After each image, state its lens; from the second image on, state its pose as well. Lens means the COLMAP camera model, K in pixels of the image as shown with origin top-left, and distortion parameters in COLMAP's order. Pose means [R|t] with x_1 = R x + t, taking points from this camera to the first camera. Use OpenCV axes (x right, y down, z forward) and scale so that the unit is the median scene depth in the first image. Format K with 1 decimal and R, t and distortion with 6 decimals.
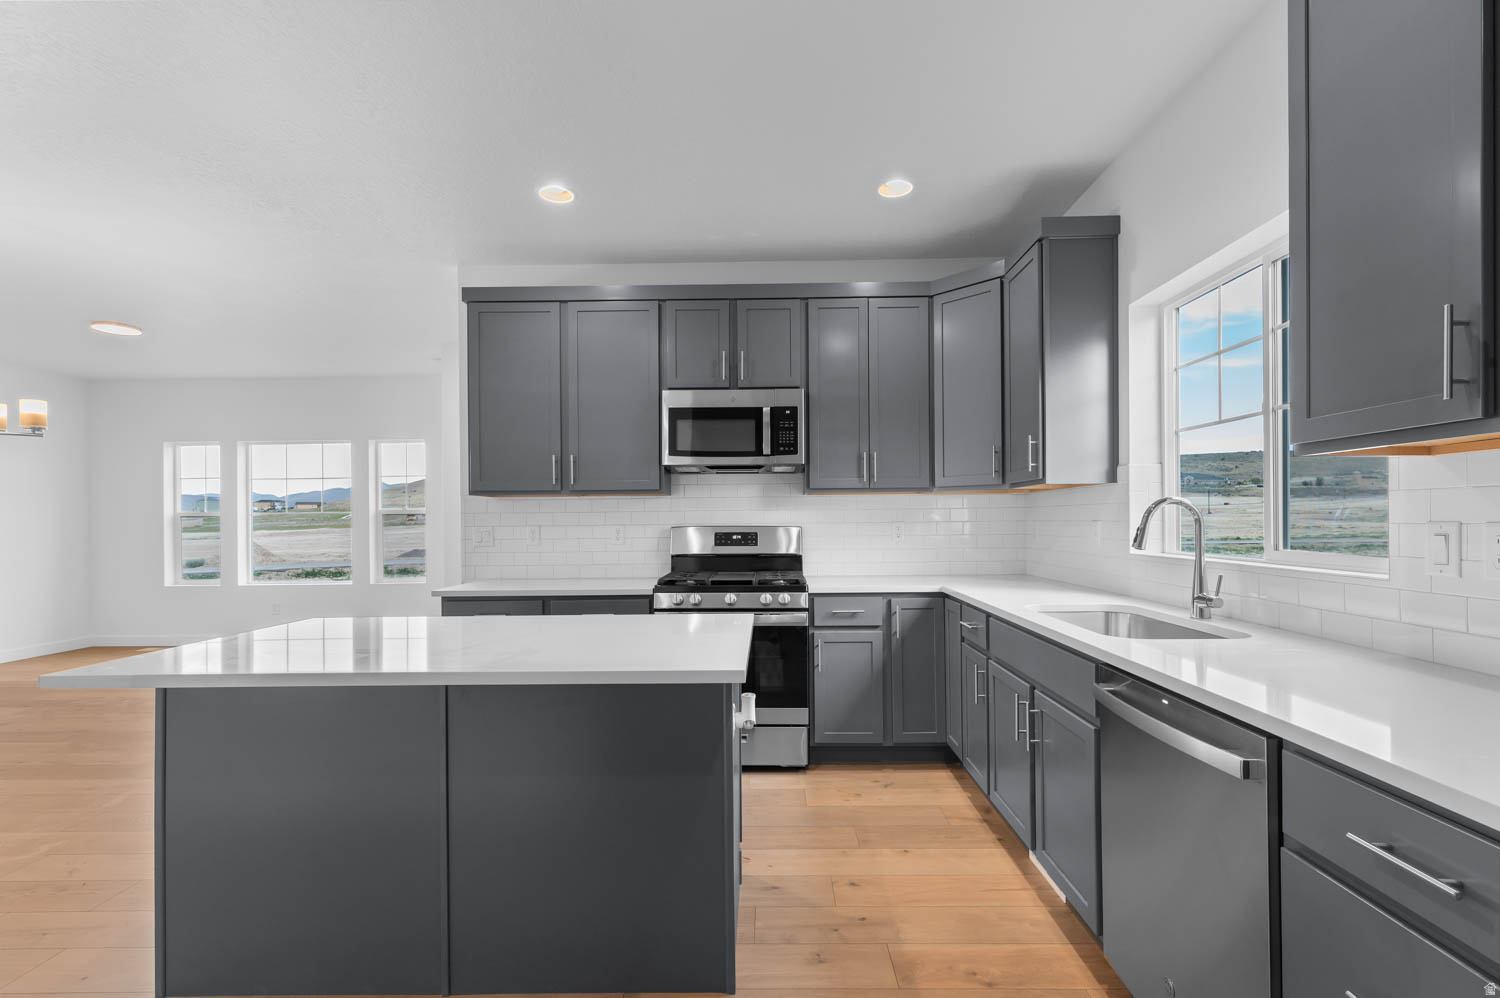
lens RADIAL K [[687.4, 0, 756.5], [0, 687.4, 514.3], [0, 0, 1]] dist [0.000092, -0.000046]
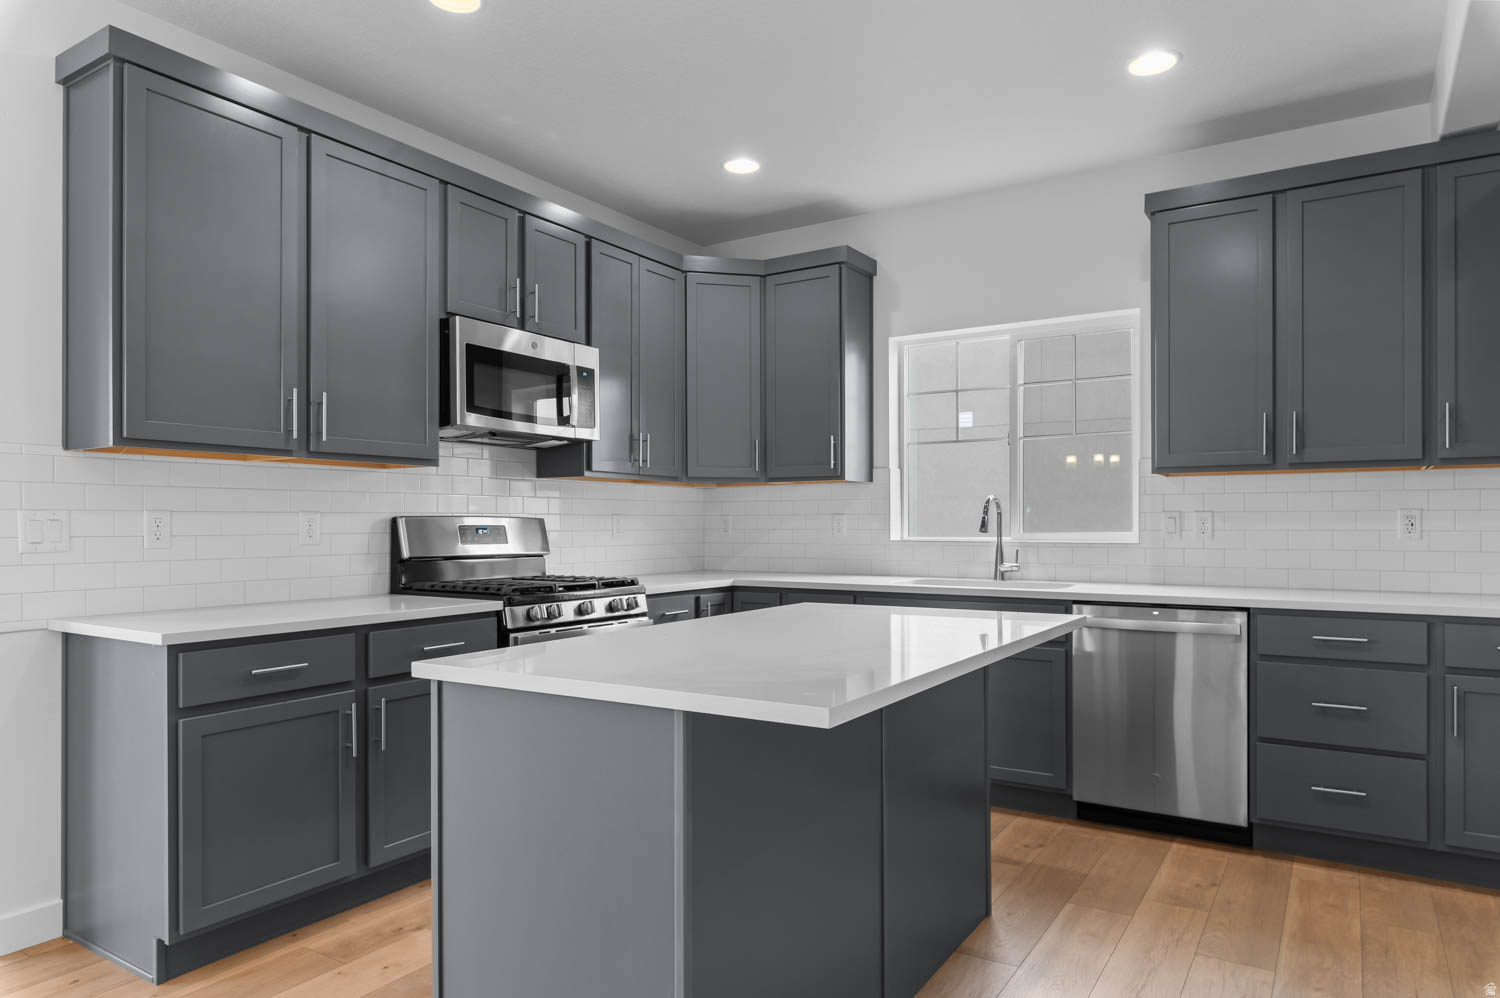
lens RADIAL K [[933.1, 0, 748.3], [0, 933.1, 524.3], [0, 0, 1]] dist [-0.004122, -0.000389]
pose [[0.525466, 0.007442, 0.850782, -0.968706], [-0.008210, 0.999960, -0.003676, 0.034885], [-0.850775, -0.005053, 0.525506, 0.327683]]
